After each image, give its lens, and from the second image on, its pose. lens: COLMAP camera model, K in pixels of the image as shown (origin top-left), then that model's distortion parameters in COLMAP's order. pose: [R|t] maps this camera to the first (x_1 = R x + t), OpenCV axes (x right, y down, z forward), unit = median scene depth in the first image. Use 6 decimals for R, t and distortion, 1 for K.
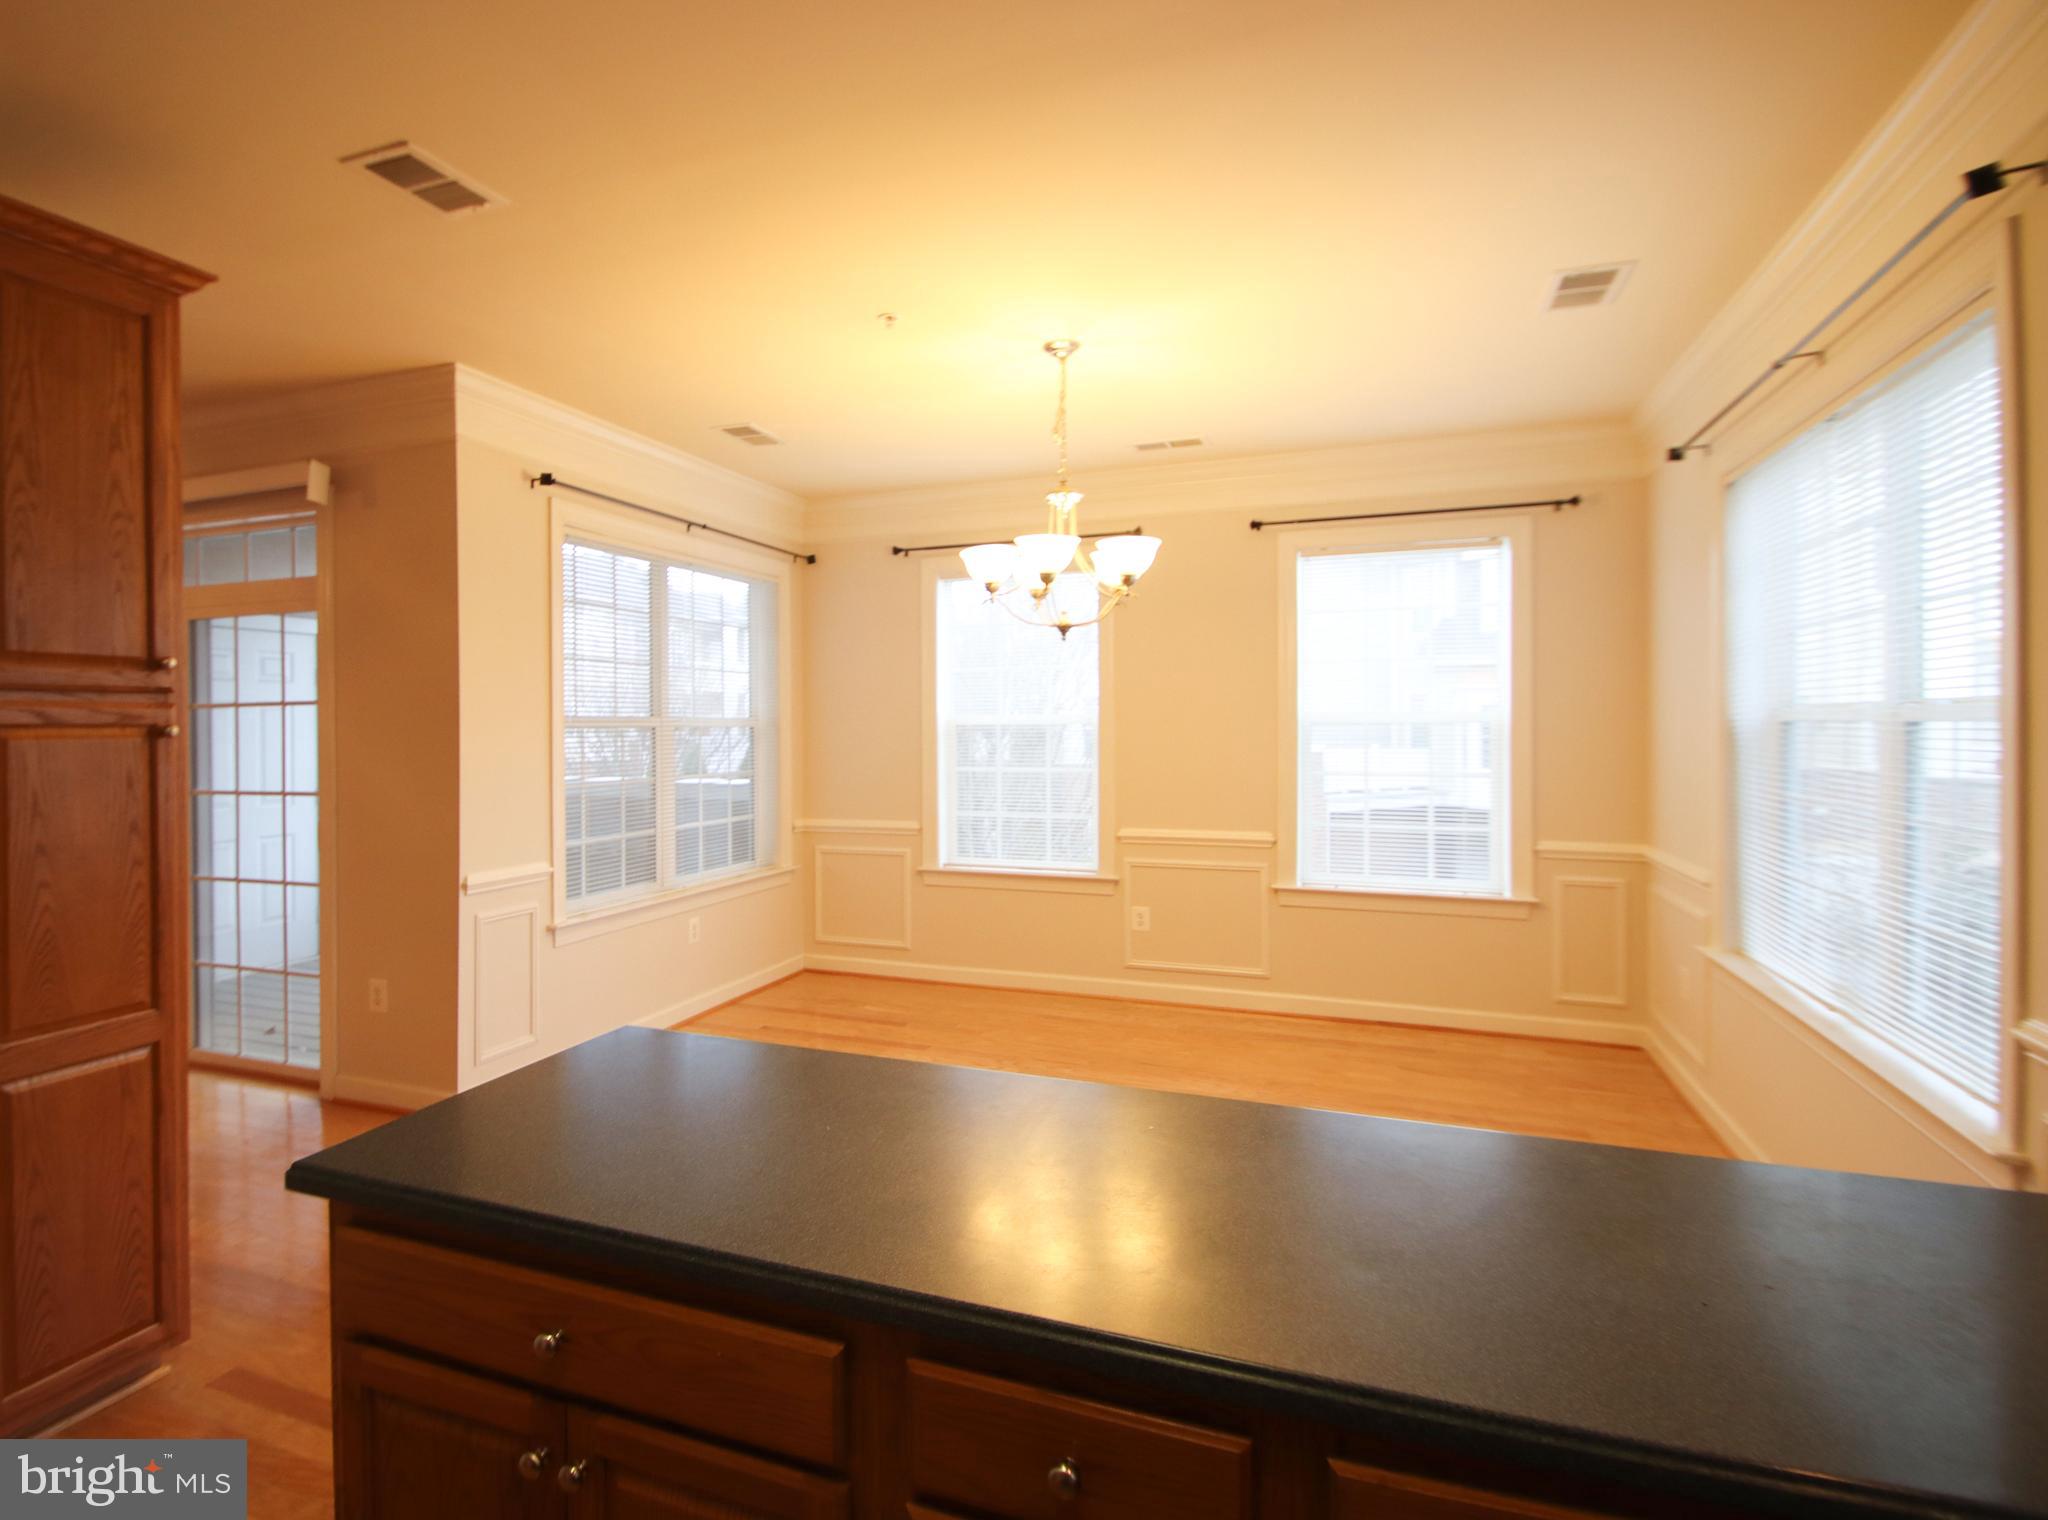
lens RADIAL K [[1069.5, 0, 930.3], [0, 1069.5, 728.7], [0, 0, 1]] dist [0.009845, -0.001919]
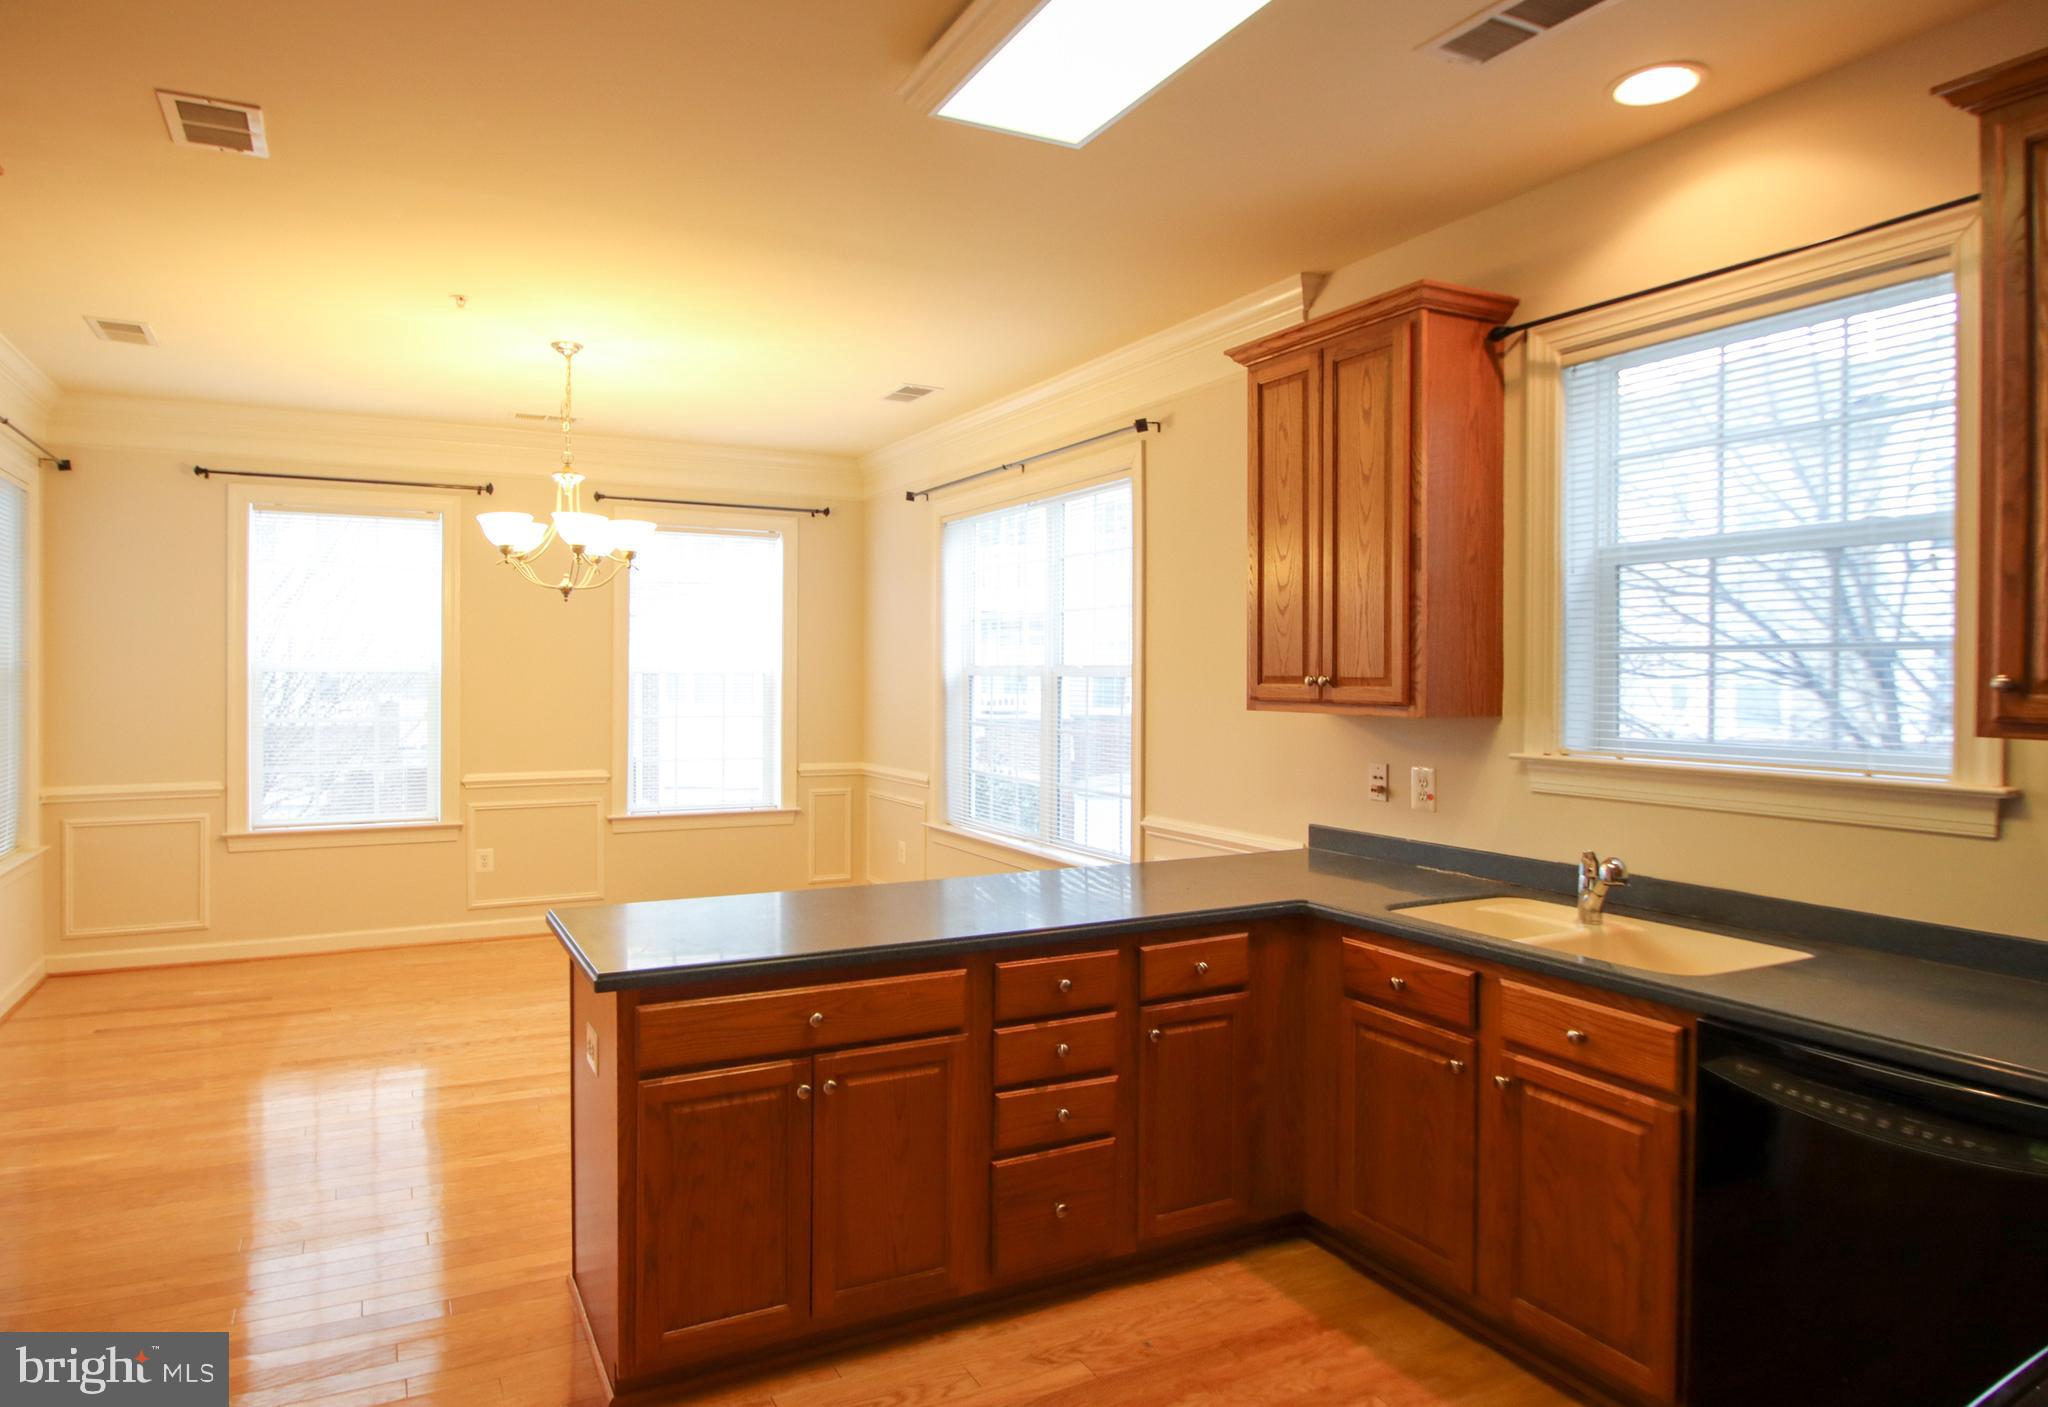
lens RADIAL K [[1186.6, 0, 967.6], [0, 1186.6, 681.0], [0, 0, 1]] dist [-0.012021, -0.000200]
pose [[0.656713, 0.003528, 0.754132, -0.398246], [-0.006065, 0.999981, 0.000604, 0.000128], [-0.754116, -0.004970, 0.656722, -0.117500]]
